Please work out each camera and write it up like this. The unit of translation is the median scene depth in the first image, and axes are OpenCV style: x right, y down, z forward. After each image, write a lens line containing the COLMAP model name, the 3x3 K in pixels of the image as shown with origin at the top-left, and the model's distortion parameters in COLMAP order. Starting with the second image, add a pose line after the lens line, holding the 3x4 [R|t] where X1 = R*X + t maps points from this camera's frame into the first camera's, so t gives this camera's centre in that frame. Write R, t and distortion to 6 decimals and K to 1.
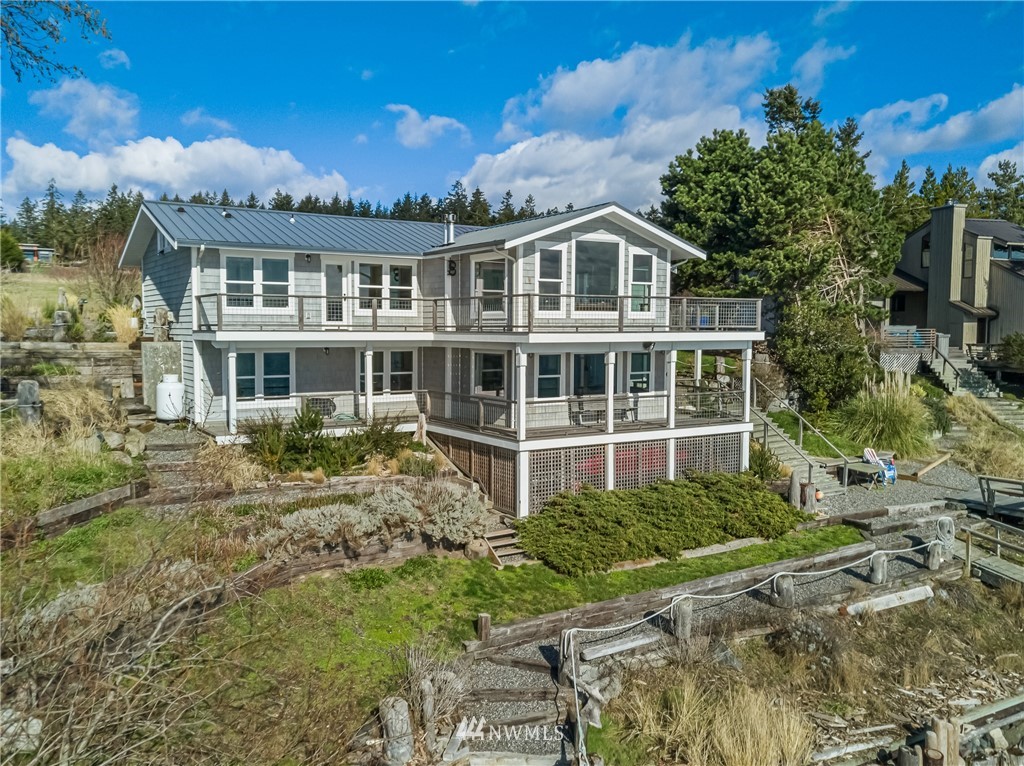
lens RADIAL K [[842.1, 0, 512.0], [0, 842.1, 383.0], [0, 0, 1]] dist [0.000622, -0.000196]
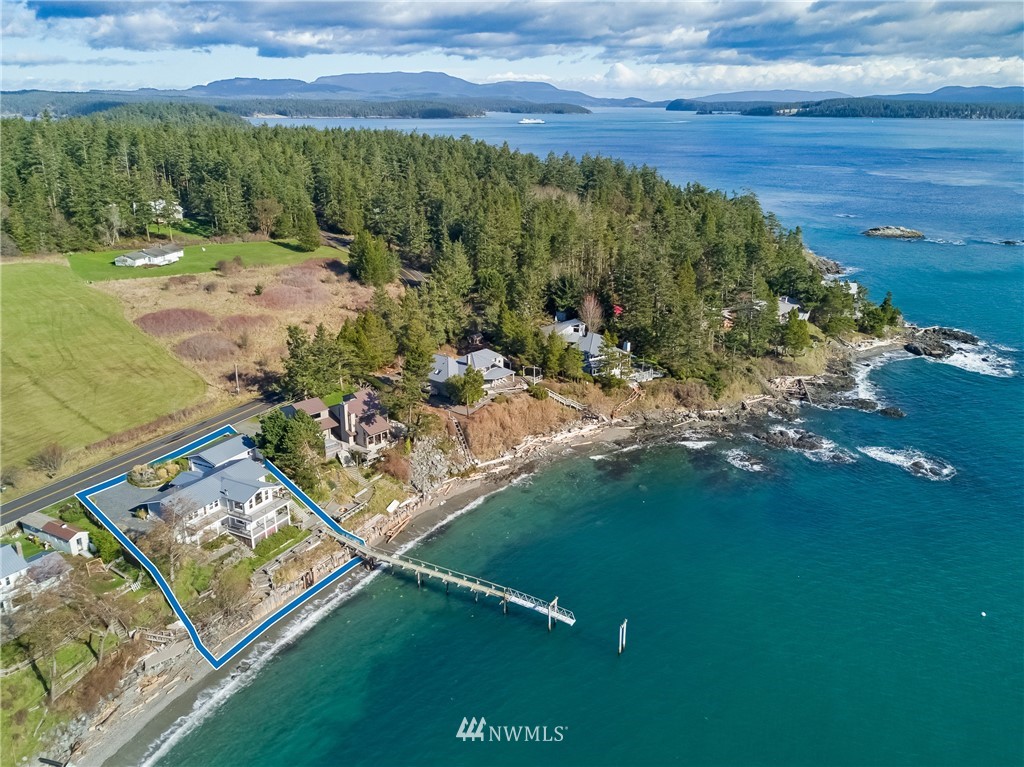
lens RADIAL K [[842.1, 0, 512.0], [0, 842.1, 383.5], [0, 0, 1]] dist [0.000622, -0.000196]
pose [[0.877920, -0.159915, 0.451313, -0.818596], [0.029354, 0.958781, 0.282626, -2.397988], [-0.477907, -0.234875, 0.846427, -4.323951]]
